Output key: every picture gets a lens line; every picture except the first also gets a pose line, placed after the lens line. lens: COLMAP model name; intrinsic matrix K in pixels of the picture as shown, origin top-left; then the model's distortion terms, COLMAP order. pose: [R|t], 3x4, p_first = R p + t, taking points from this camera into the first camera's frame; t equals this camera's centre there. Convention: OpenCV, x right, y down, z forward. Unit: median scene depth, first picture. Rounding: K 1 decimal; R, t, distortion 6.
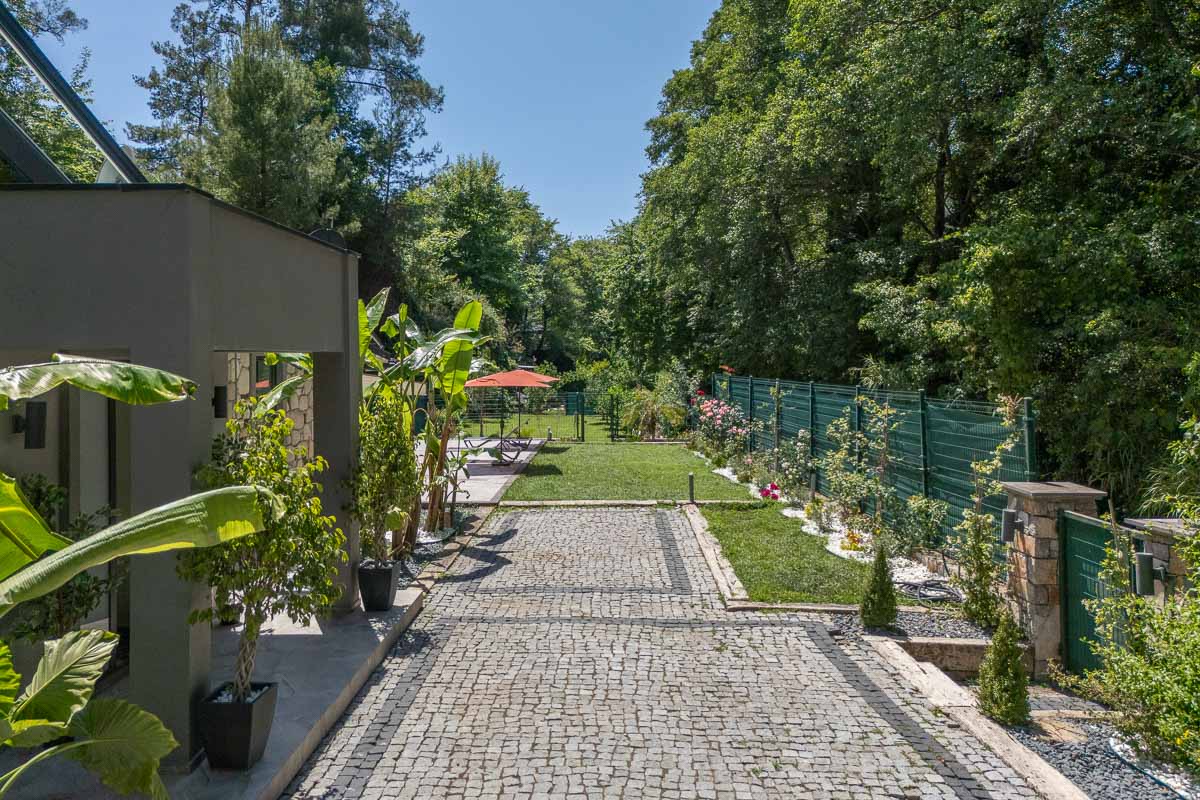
lens RADIAL K [[870.4, 0, 595.8], [0, 870.4, 367.5], [0, 0, 1]] dist [0.054539, -0.004825]
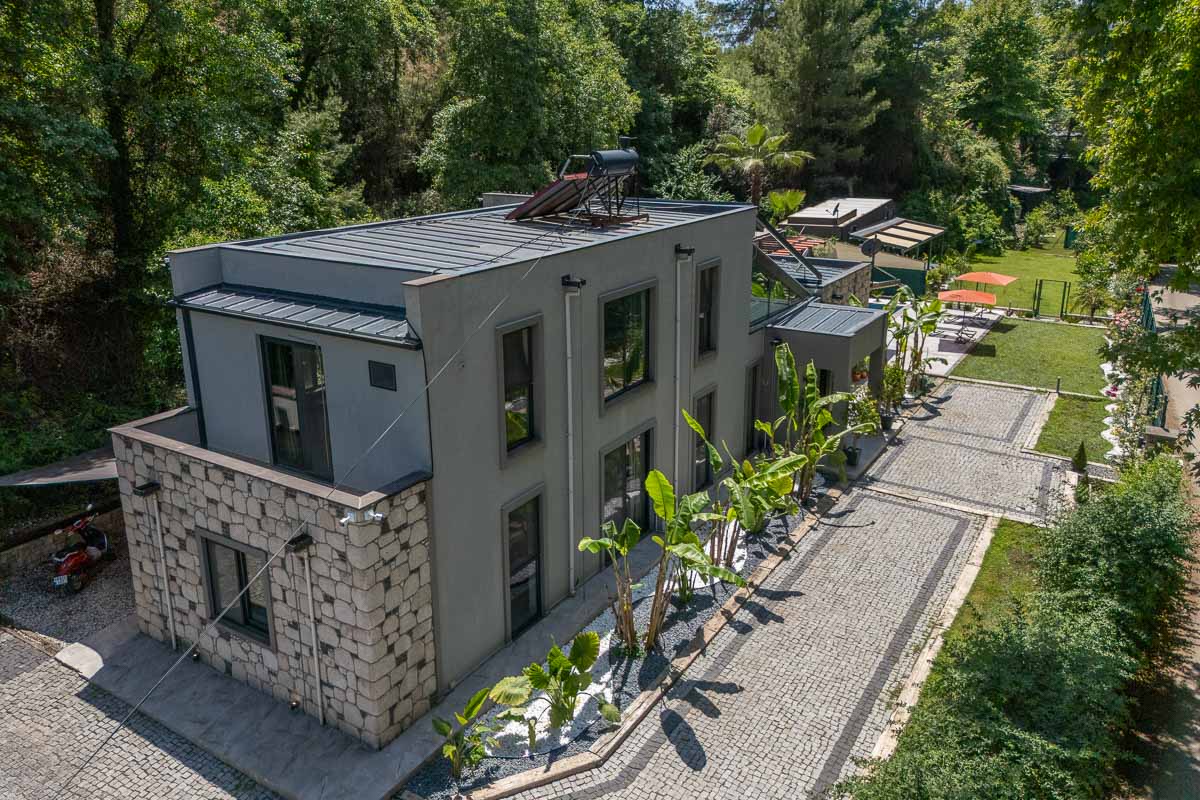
lens RADIAL K [[870.4, 0, 595.8], [0, 870.4, 367.5], [0, 0, 1]] dist [0.054539, -0.004825]
pose [[0.847668, 0.144302, -0.510525, 0.285720], [0.001138, 0.961801, 0.273747, -0.520946], [0.530526, -0.232628, 0.815124, -1.338869]]
